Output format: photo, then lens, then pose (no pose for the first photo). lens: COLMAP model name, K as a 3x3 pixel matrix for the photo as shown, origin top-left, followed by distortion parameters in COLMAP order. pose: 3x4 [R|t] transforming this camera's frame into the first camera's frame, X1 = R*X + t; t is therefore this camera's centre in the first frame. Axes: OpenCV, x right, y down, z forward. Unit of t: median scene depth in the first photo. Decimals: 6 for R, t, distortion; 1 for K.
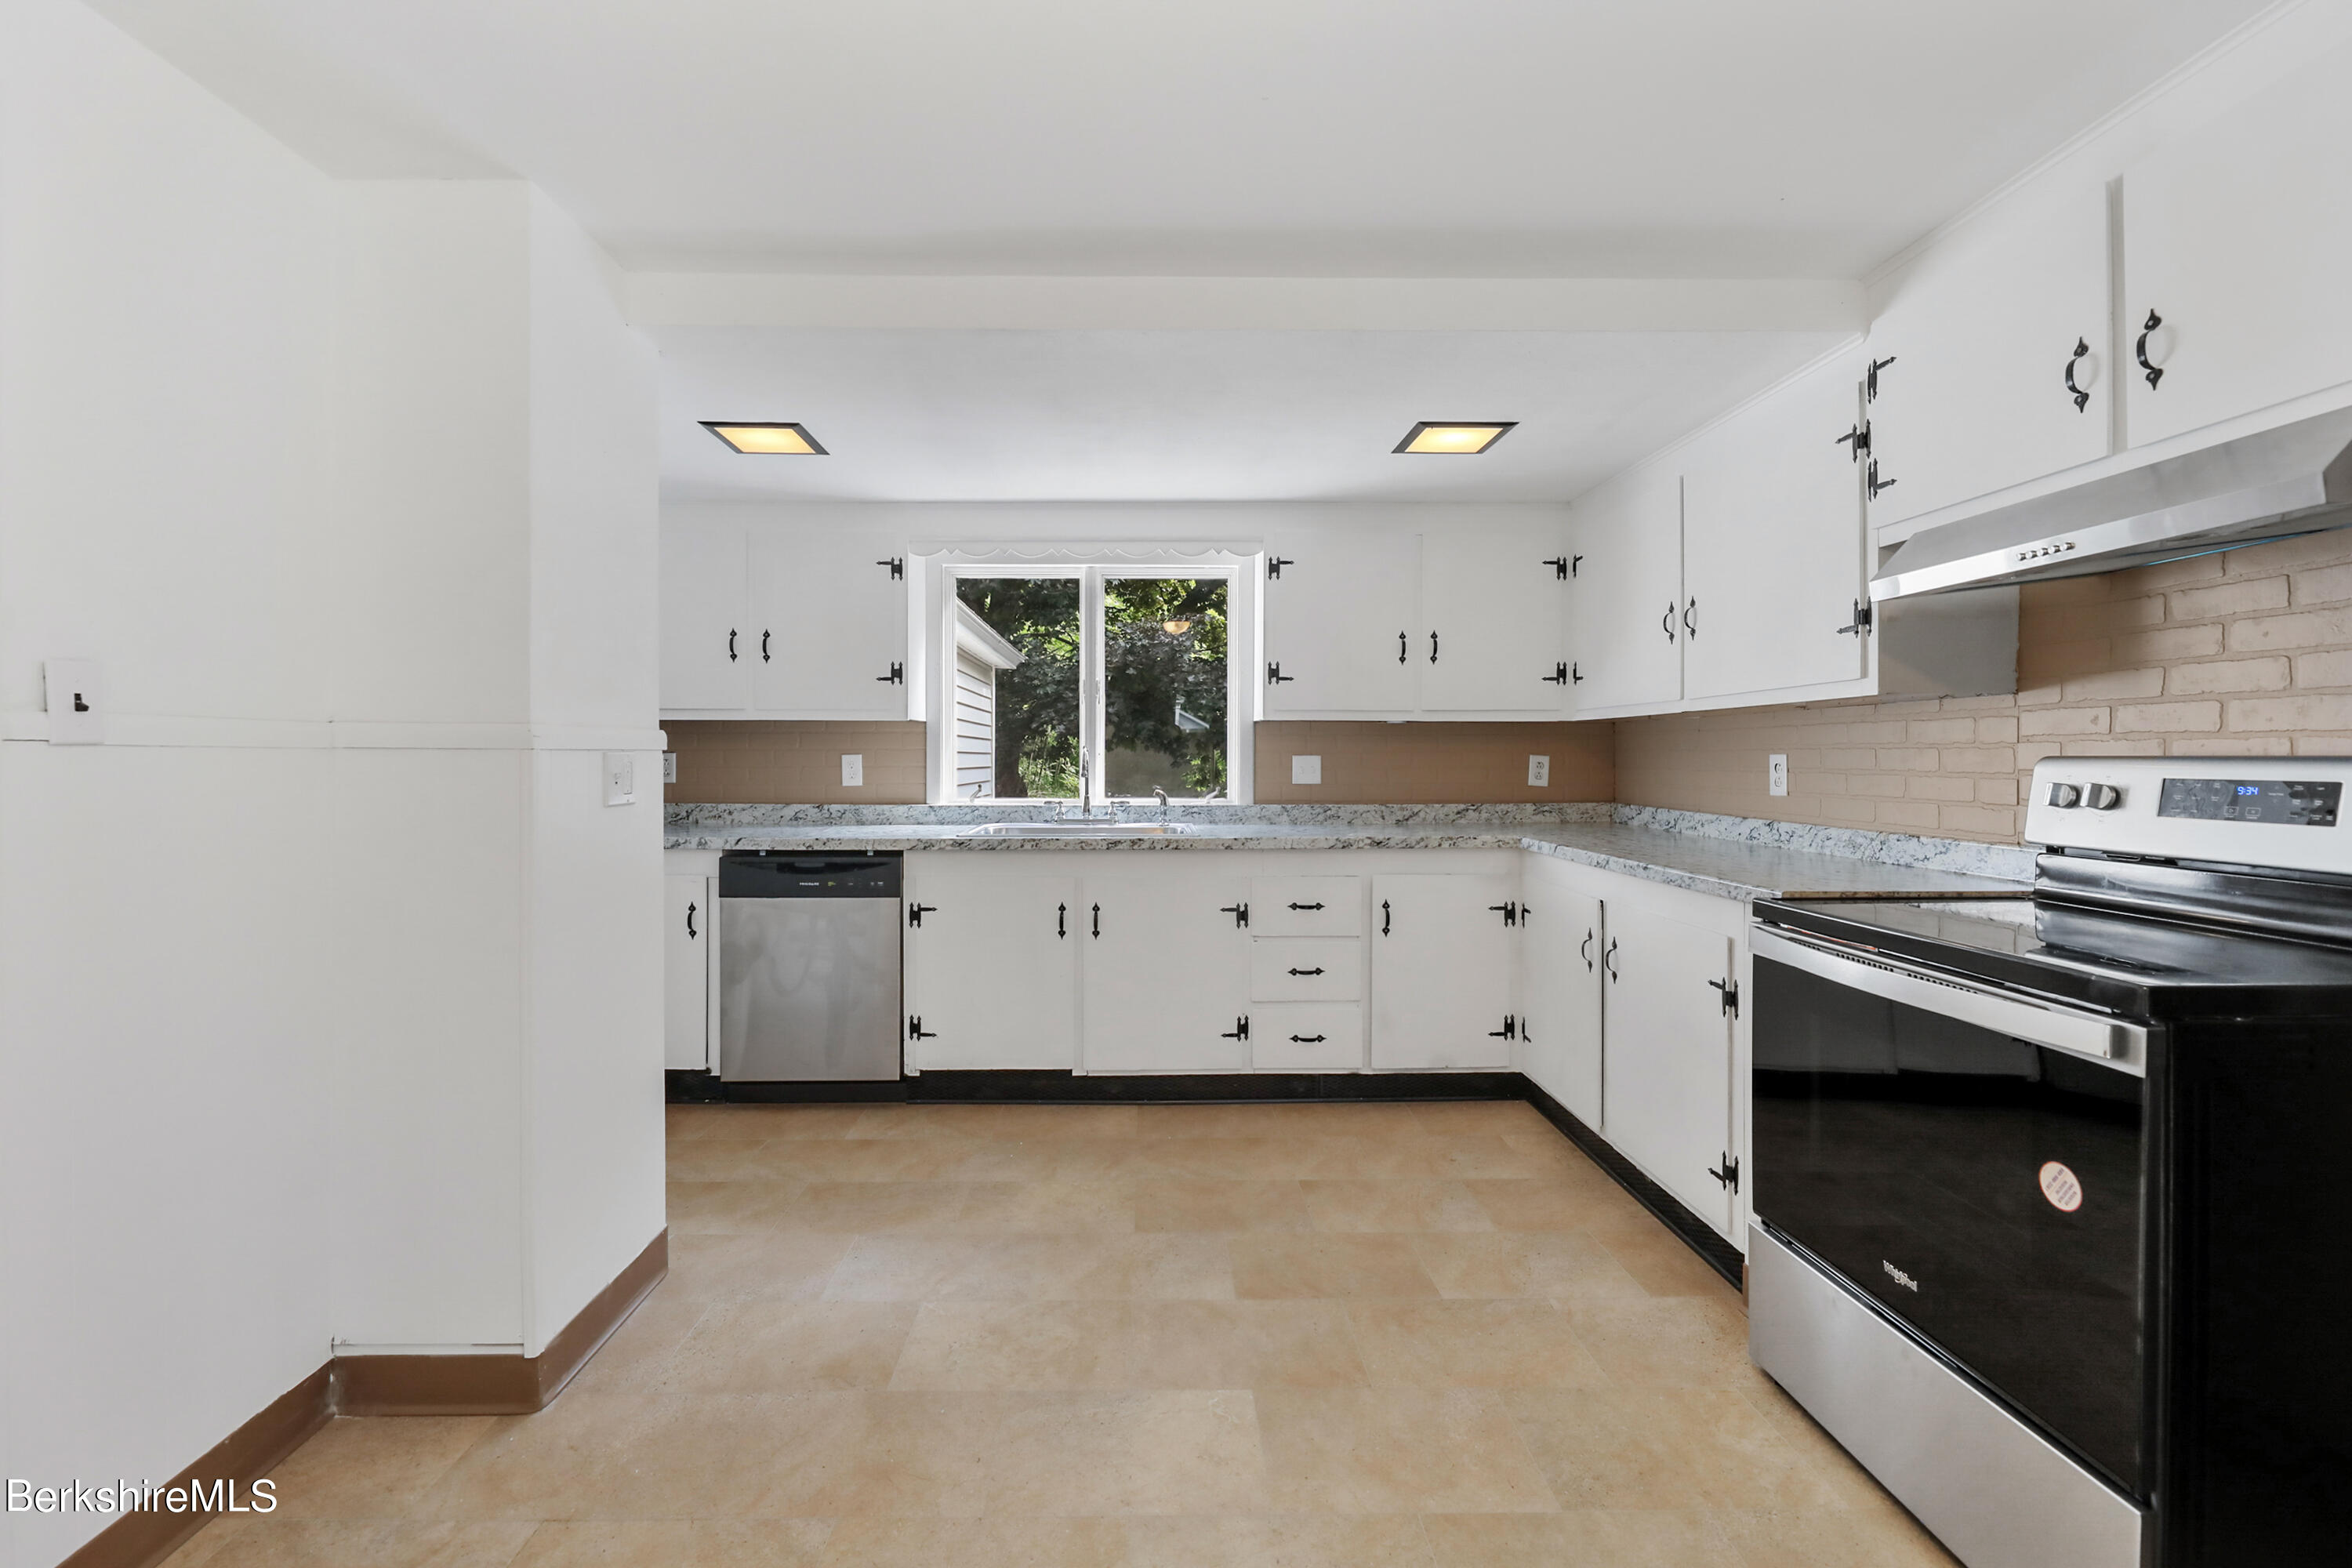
lens RADIAL K [[979.0, 0, 1135.9], [0, 979.0, 763.2], [0, 0, 1]] dist [0.002240, -0.002828]
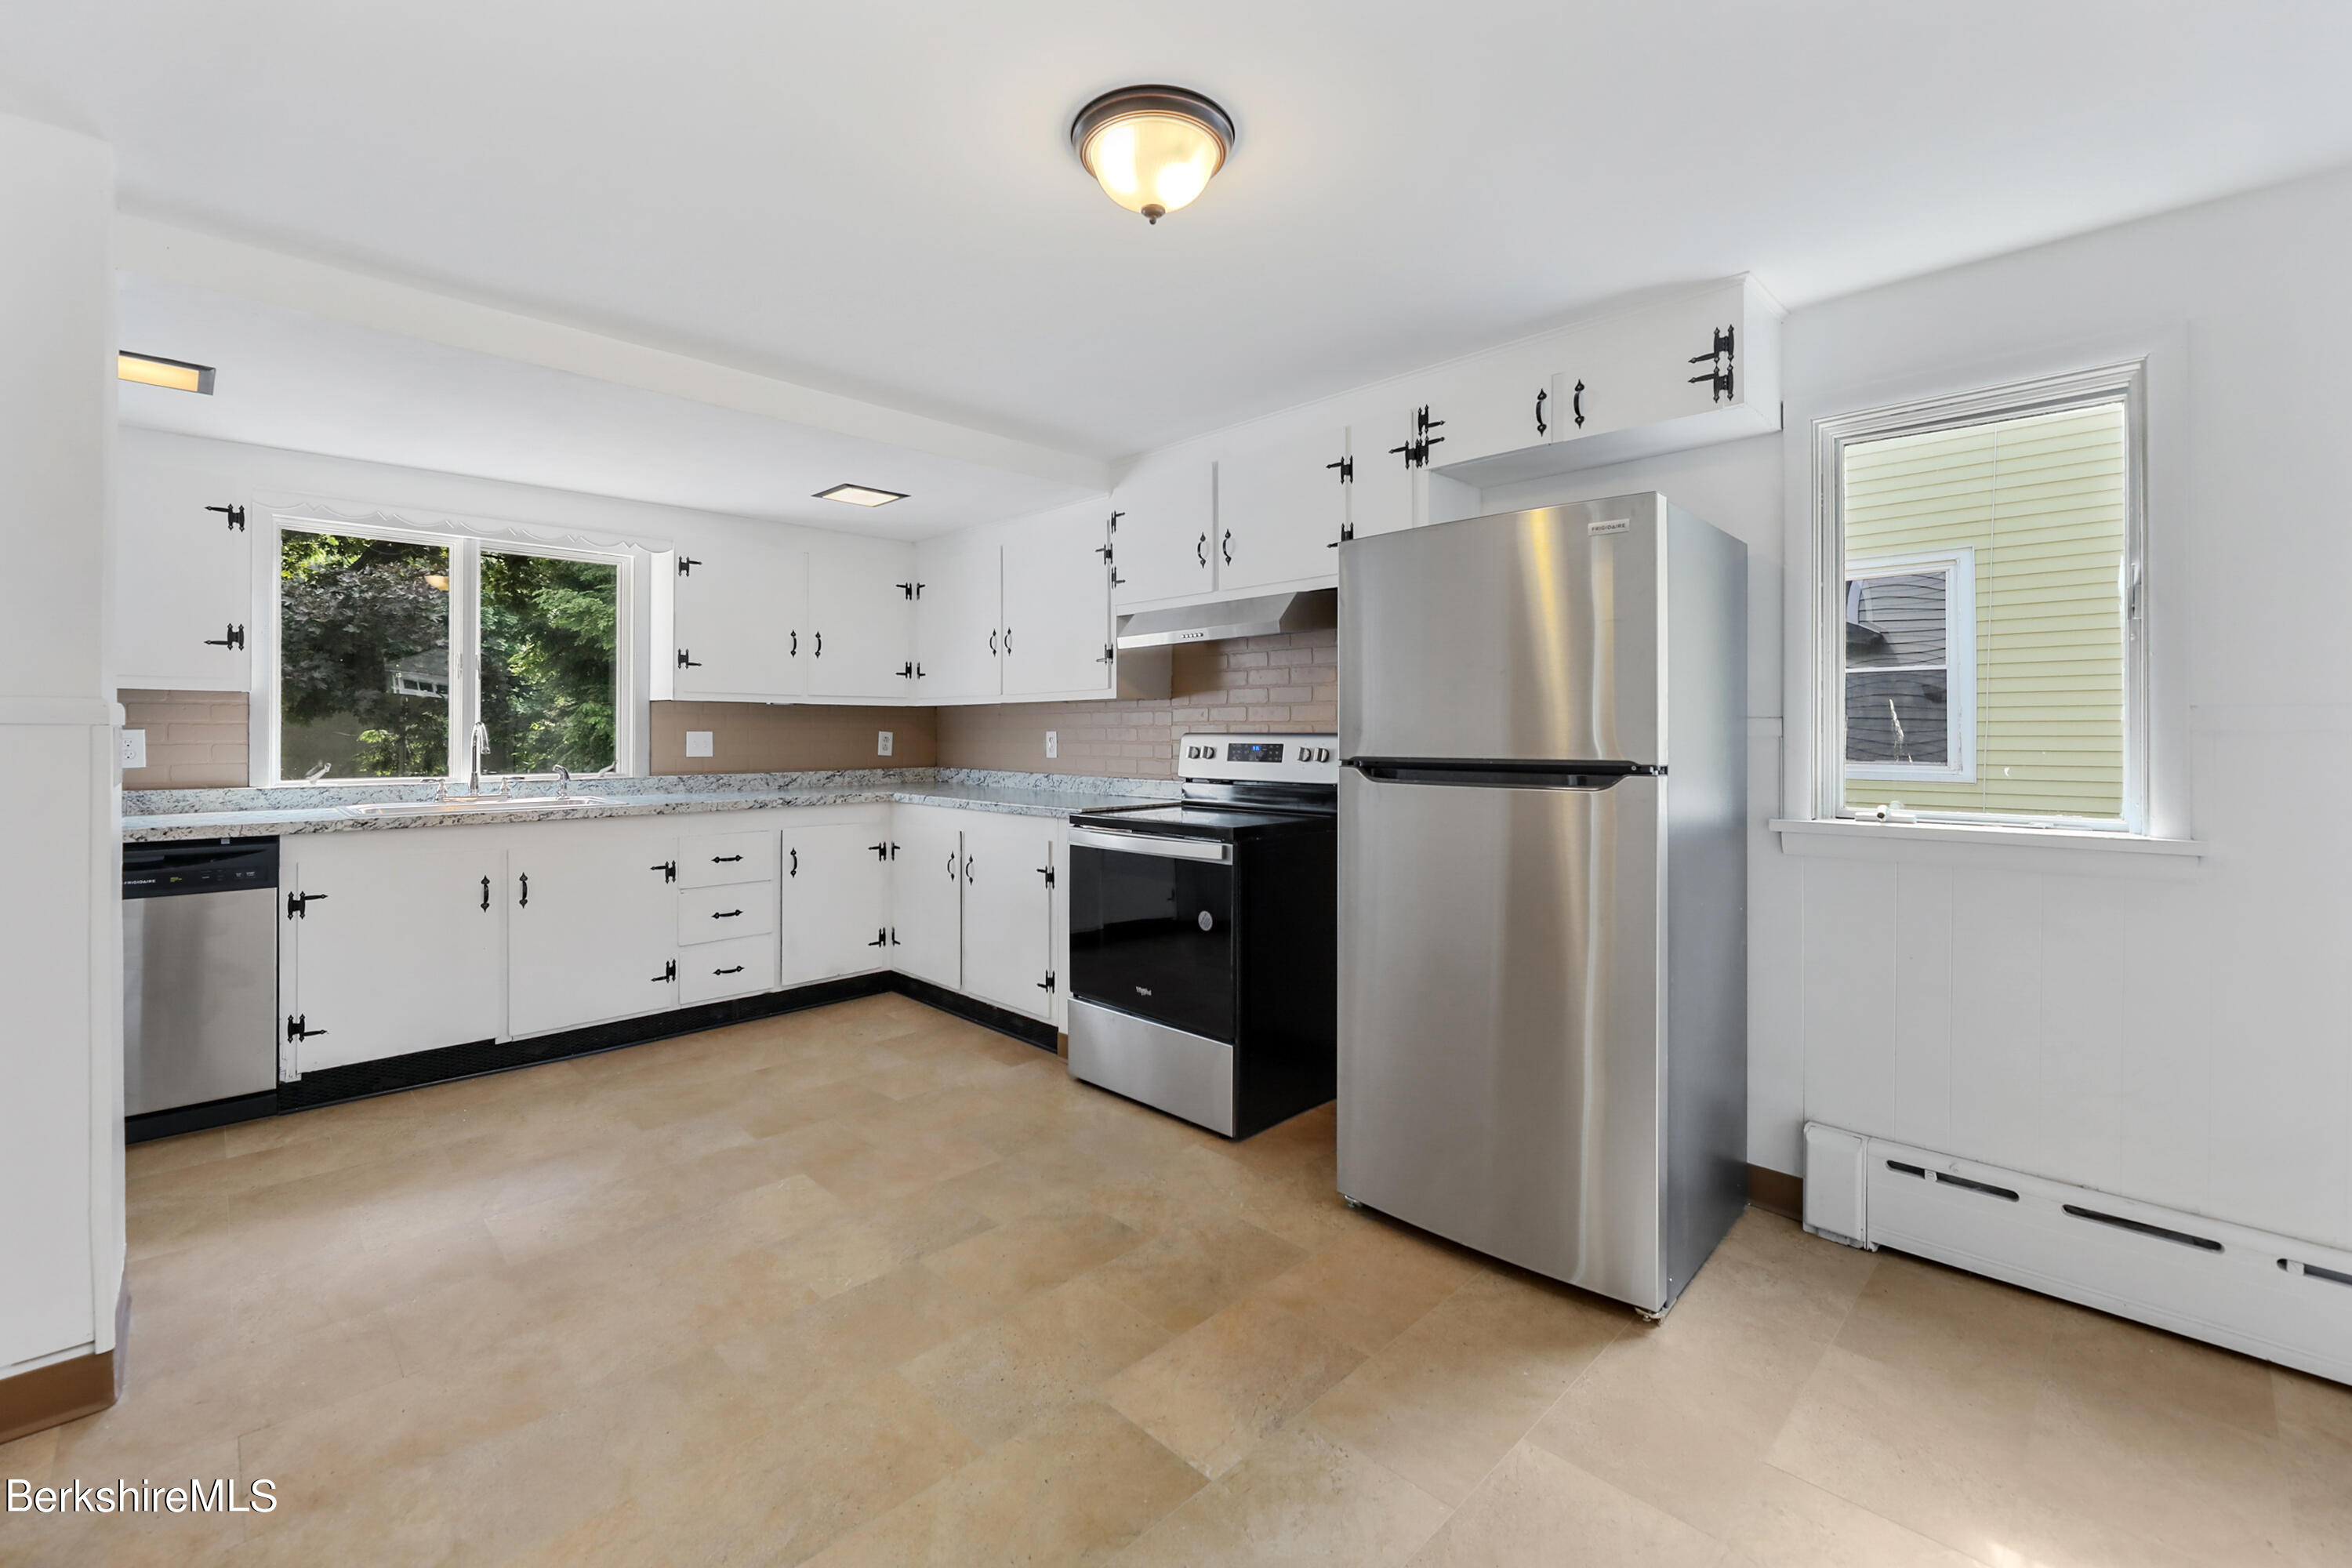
lens RADIAL K [[979.0, 0, 1161.8], [0, 979.0, 758.7], [0, 0, 1]] dist [0.002240, -0.002828]
pose [[0.714887, -0.017742, 0.699015, -0.346427], [0.003797, 0.999762, 0.021493, 0.001822], [-0.699229, -0.012711, 0.714784, -0.268773]]
